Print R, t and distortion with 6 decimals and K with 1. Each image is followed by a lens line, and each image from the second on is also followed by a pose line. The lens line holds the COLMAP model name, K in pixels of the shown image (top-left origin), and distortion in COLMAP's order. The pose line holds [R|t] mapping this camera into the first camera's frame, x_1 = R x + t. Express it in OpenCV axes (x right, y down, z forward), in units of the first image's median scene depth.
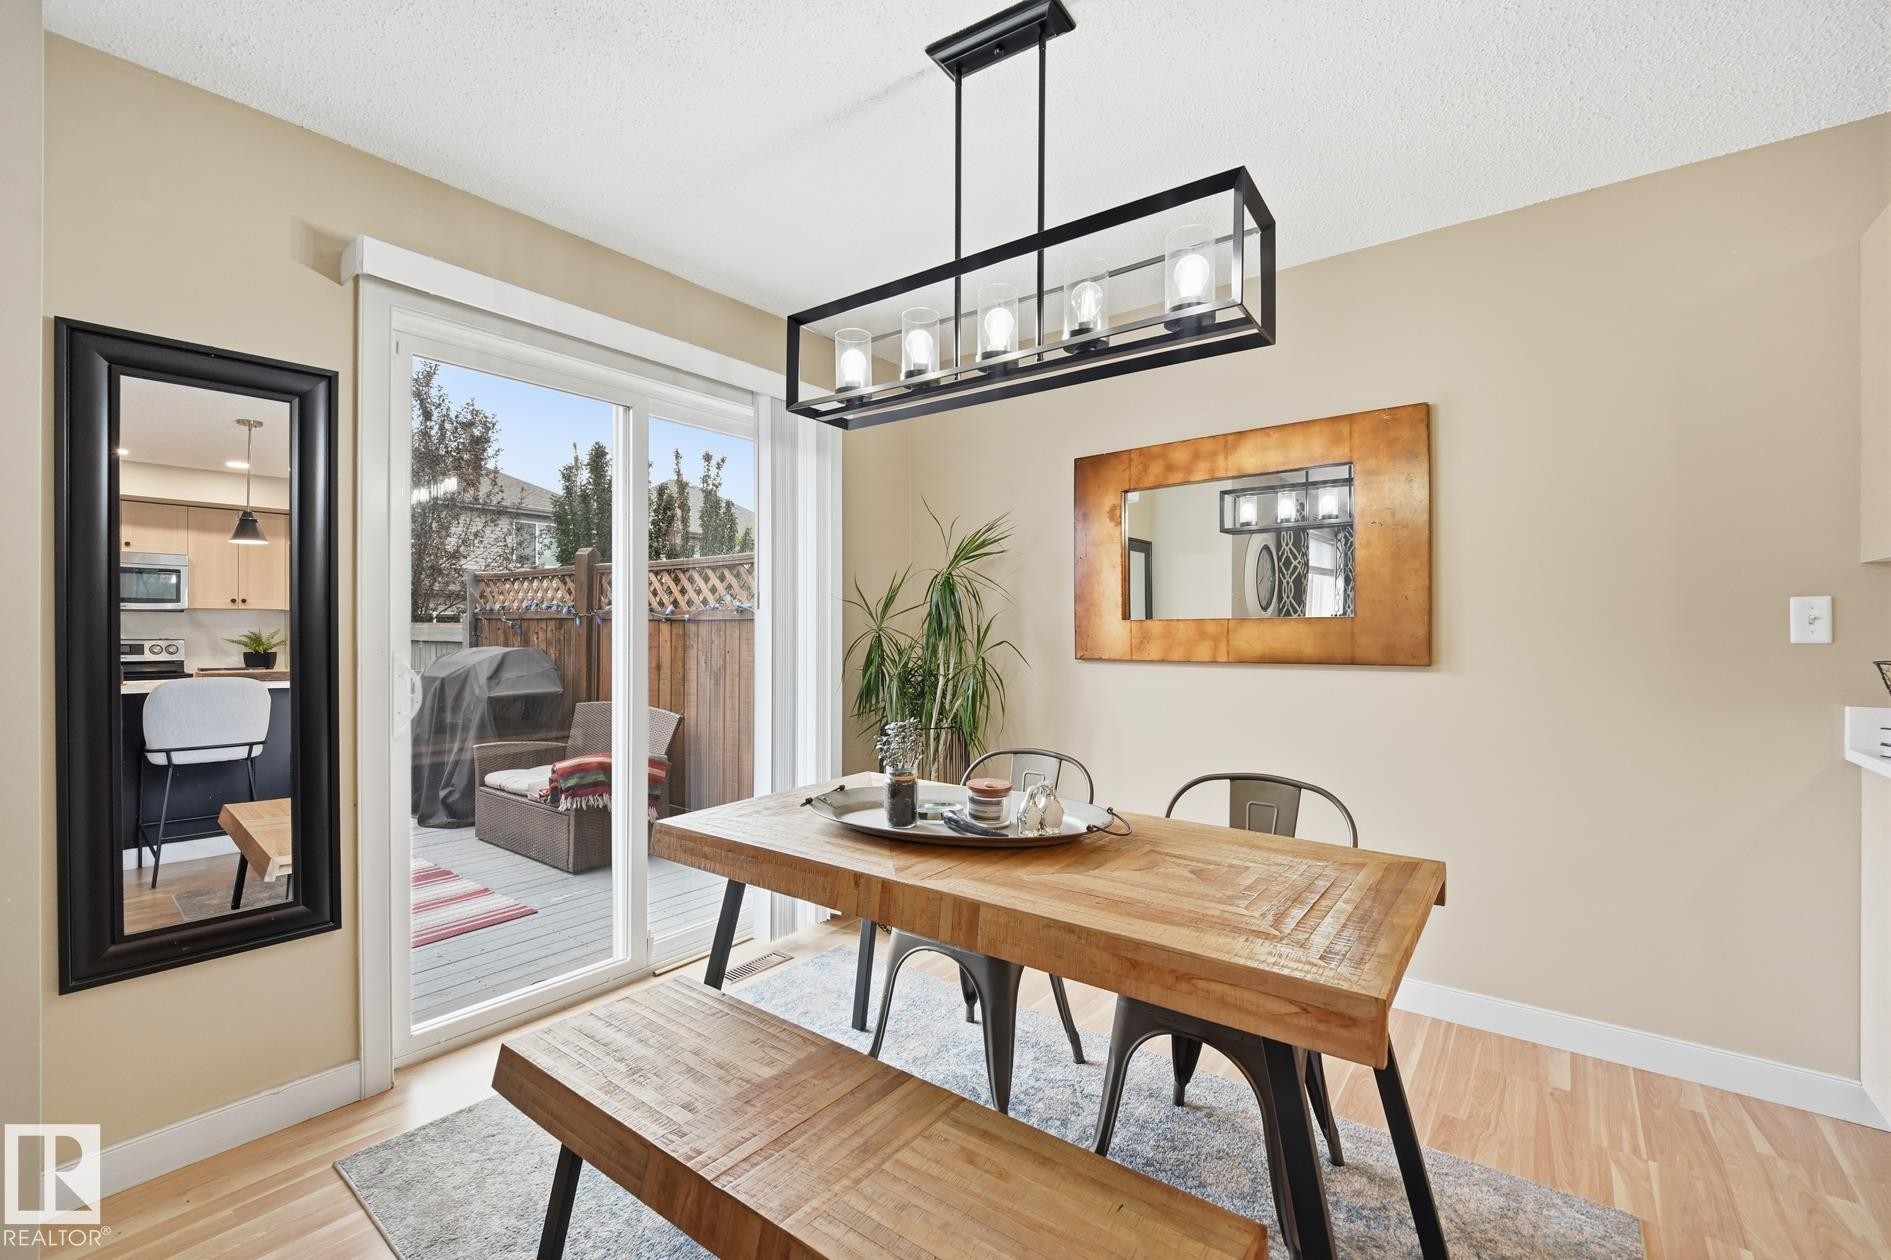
lens RADIAL K [[796.9, 0, 953.9], [0, 796.9, 631.9], [0, 0, 1]] dist [-0.002357, -0.000751]
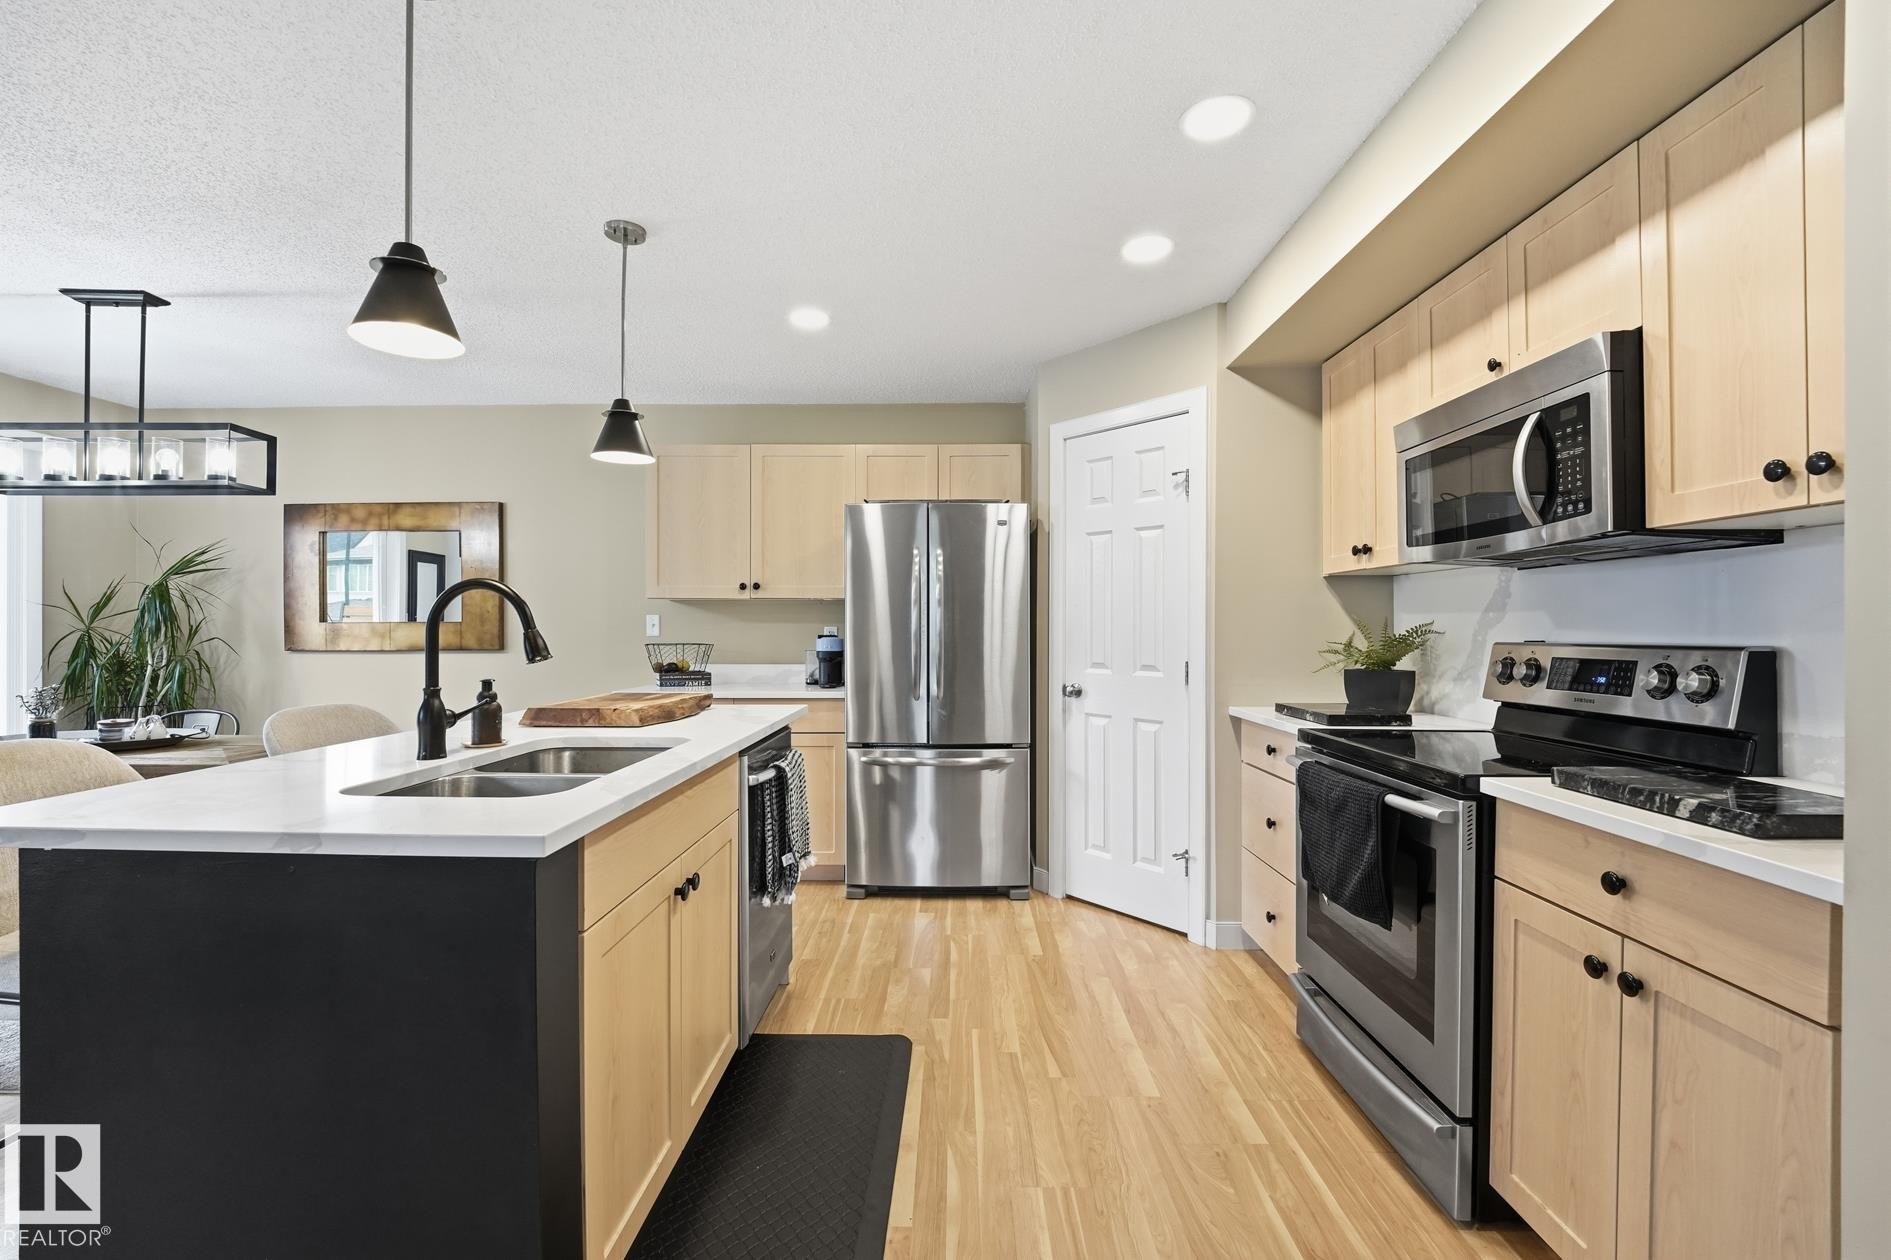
lens RADIAL K [[787.6, 0, 932.9], [0, 787.6, 628.1], [0, 0, 1]] dist [0.001279, -0.008878]
pose [[0.810579, 0.001661, 0.585627, 0.292078], [-0.001700, 0.999998, -0.000484, -0.005810], [-0.585627, -0.000604, 0.810581, -0.831393]]
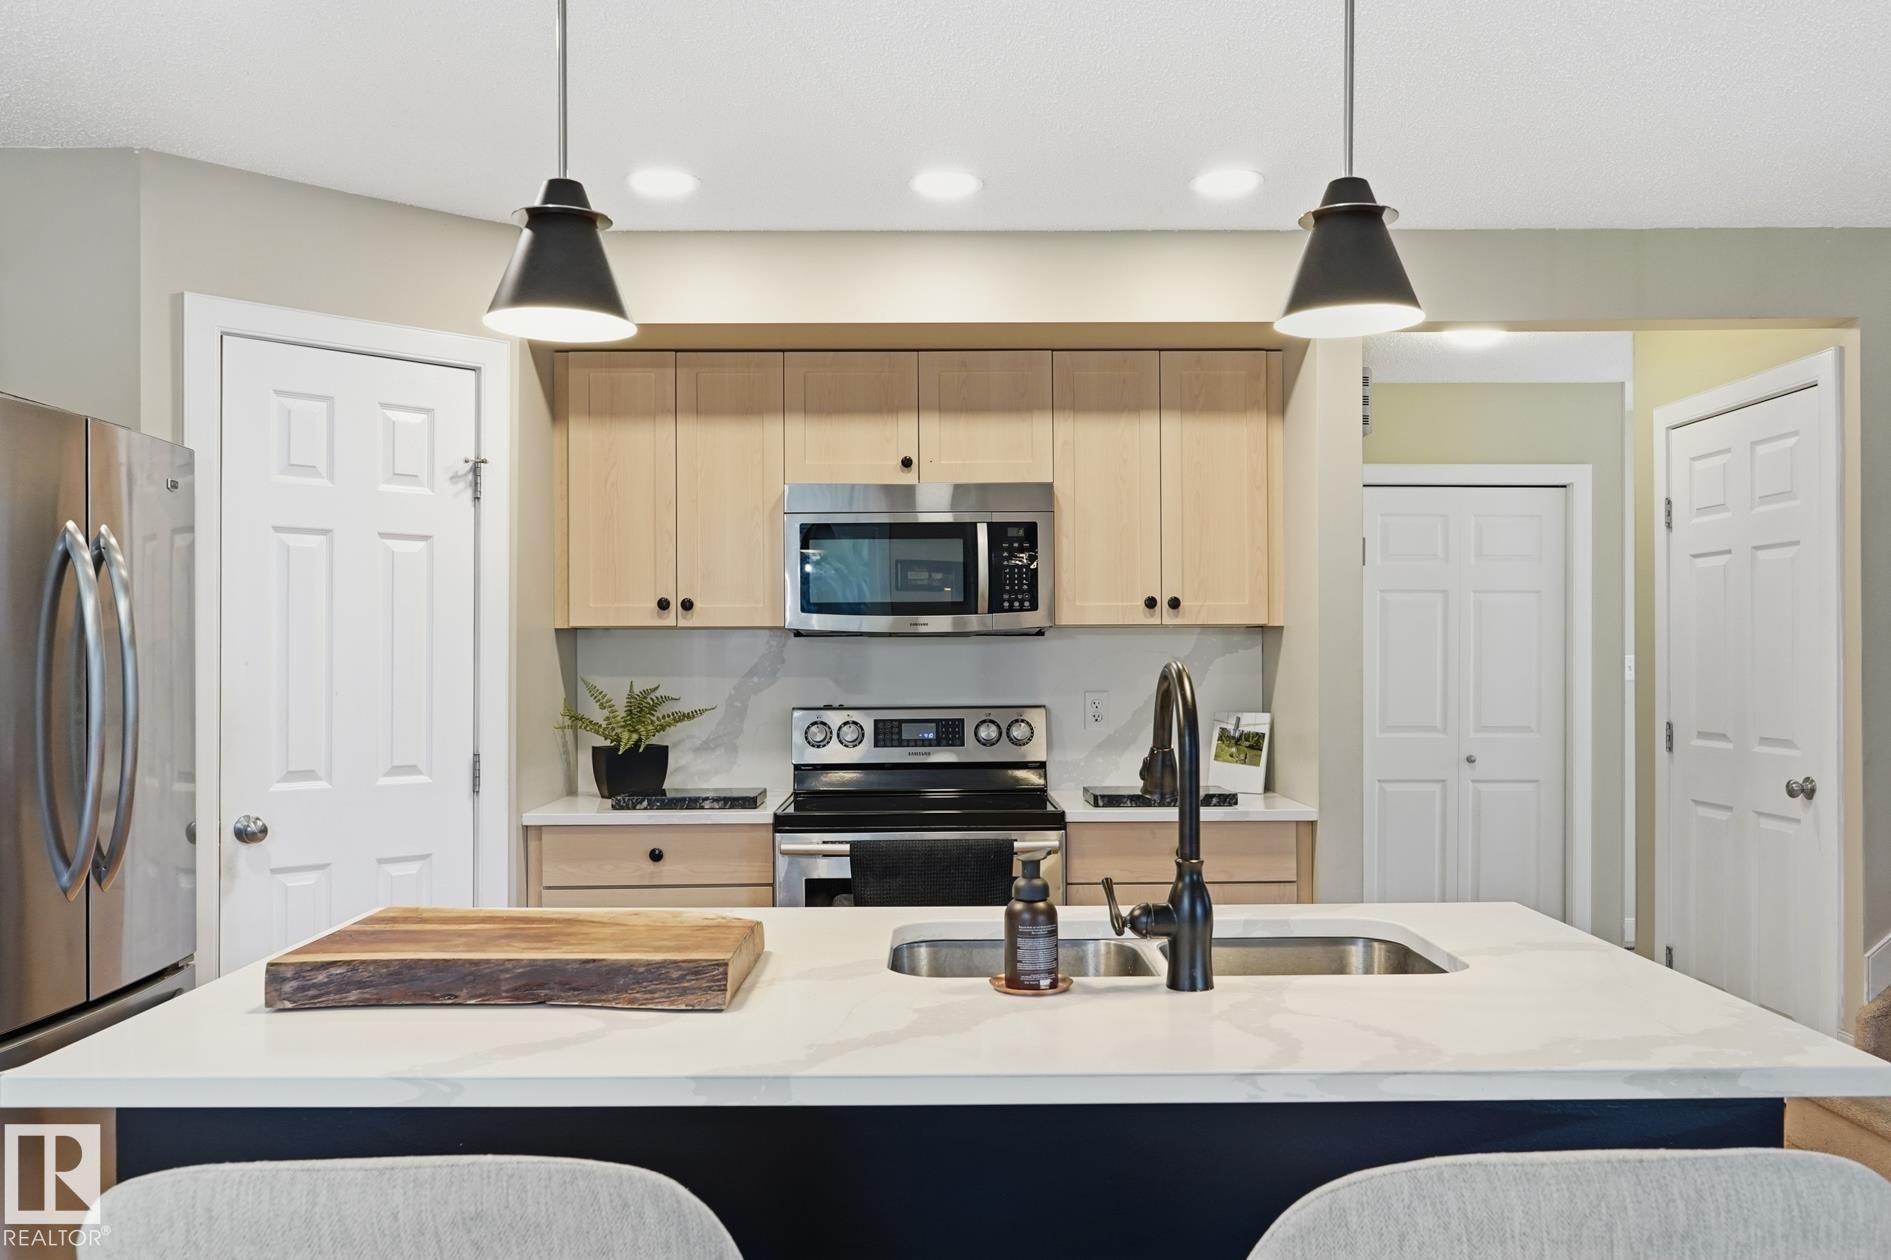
lens RADIAL K [[1472.7, 0, 941.8], [0, 1472.7, 646.4], [0, 0, 1]] dist [-0.057551, 0.055799]
pose [[-0.615027, 0.008920, 0.788456, -0.063617], [0.004774, 0.999960, -0.007588, -0.043192], [-0.788492, -0.000903, -0.615045, 0.278736]]
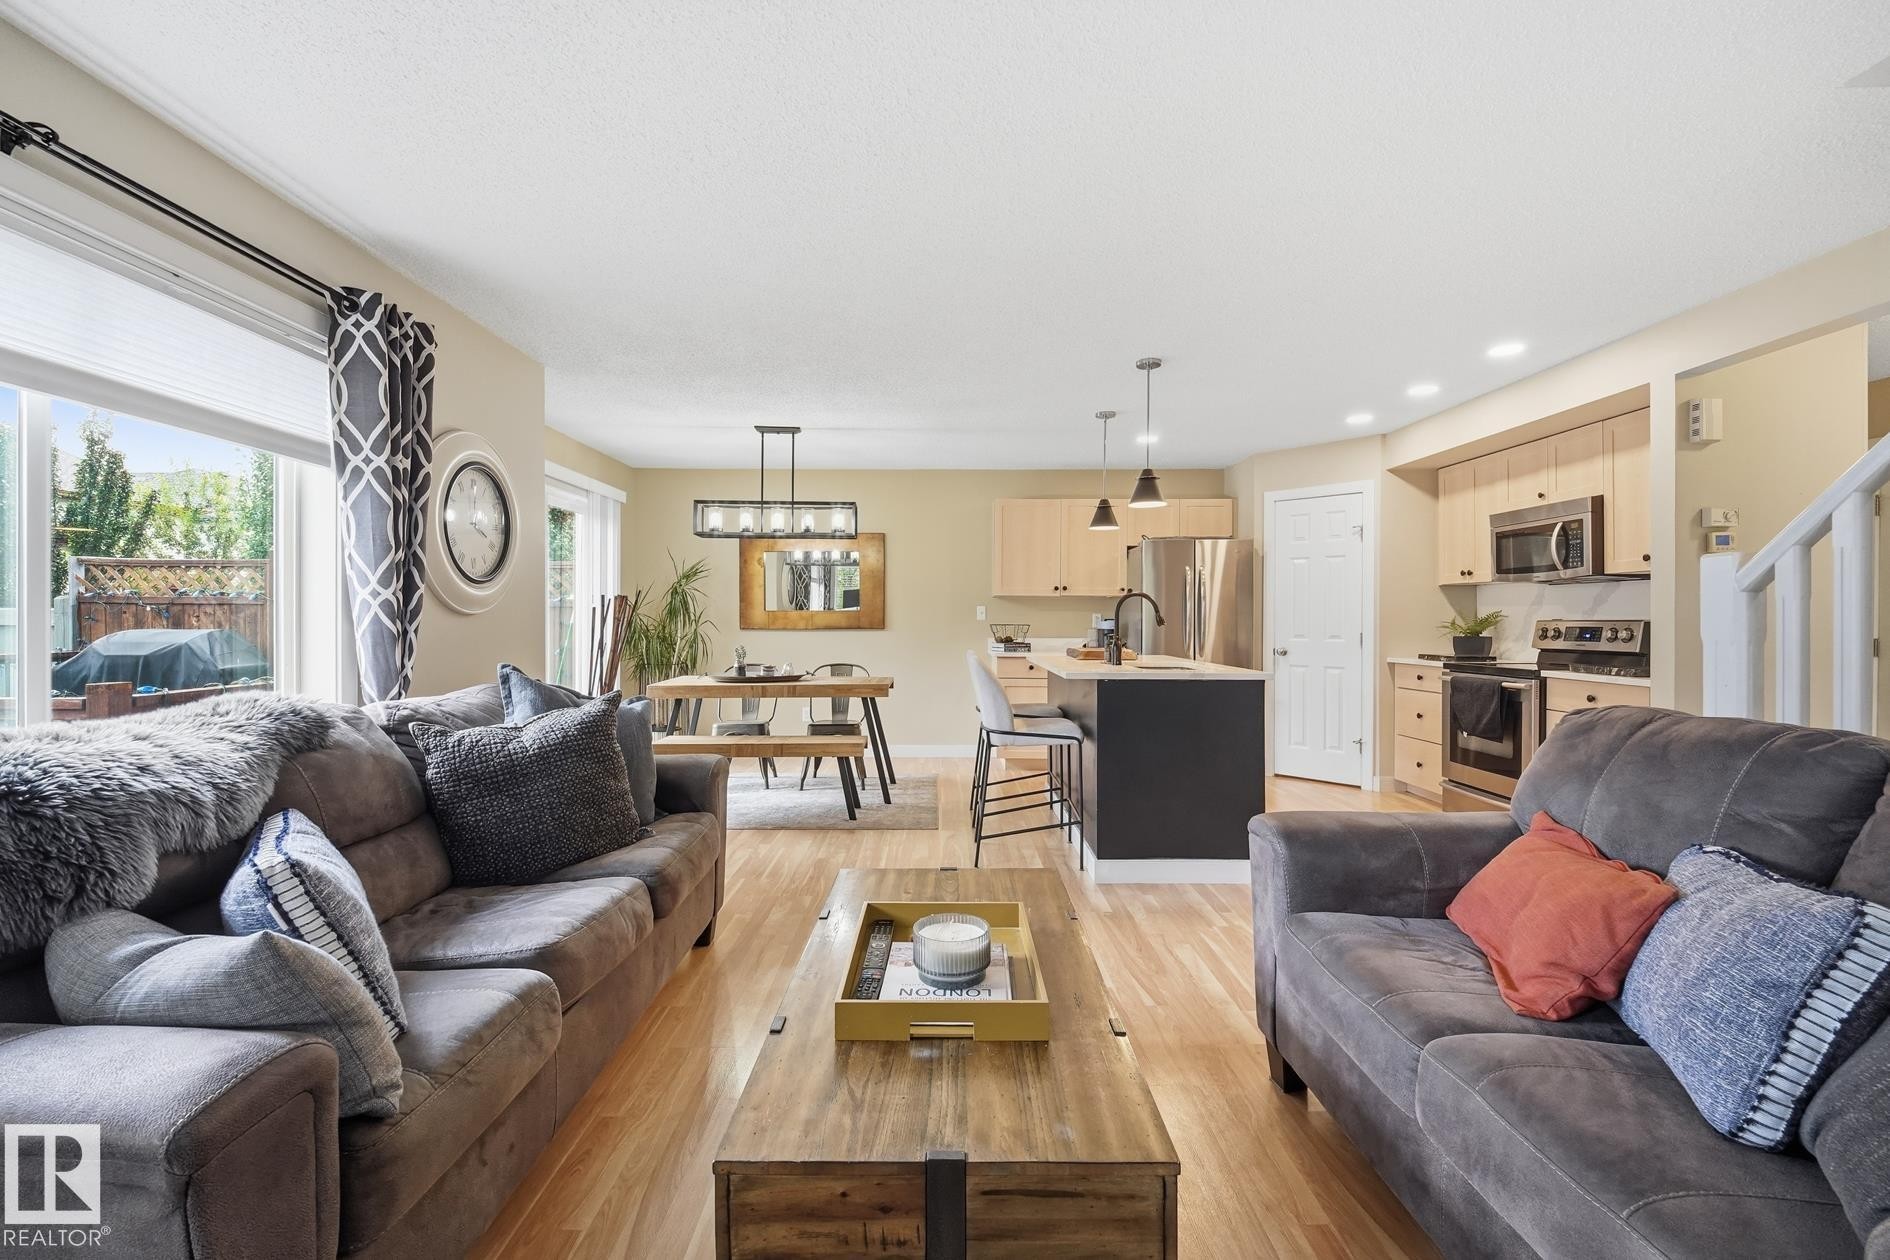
lens RADIAL K [[806.7, 0, 933.1], [0, 806.7, 620.2], [0, 0, 1]] dist [-0.001045, -0.009592]
pose [[0.801481, 0.001253, 0.598019, -0.773763], [-0.002394, 0.999997, 0.001113, 0.007647], [-0.598016, -0.002323, 0.801481, -1.103431]]
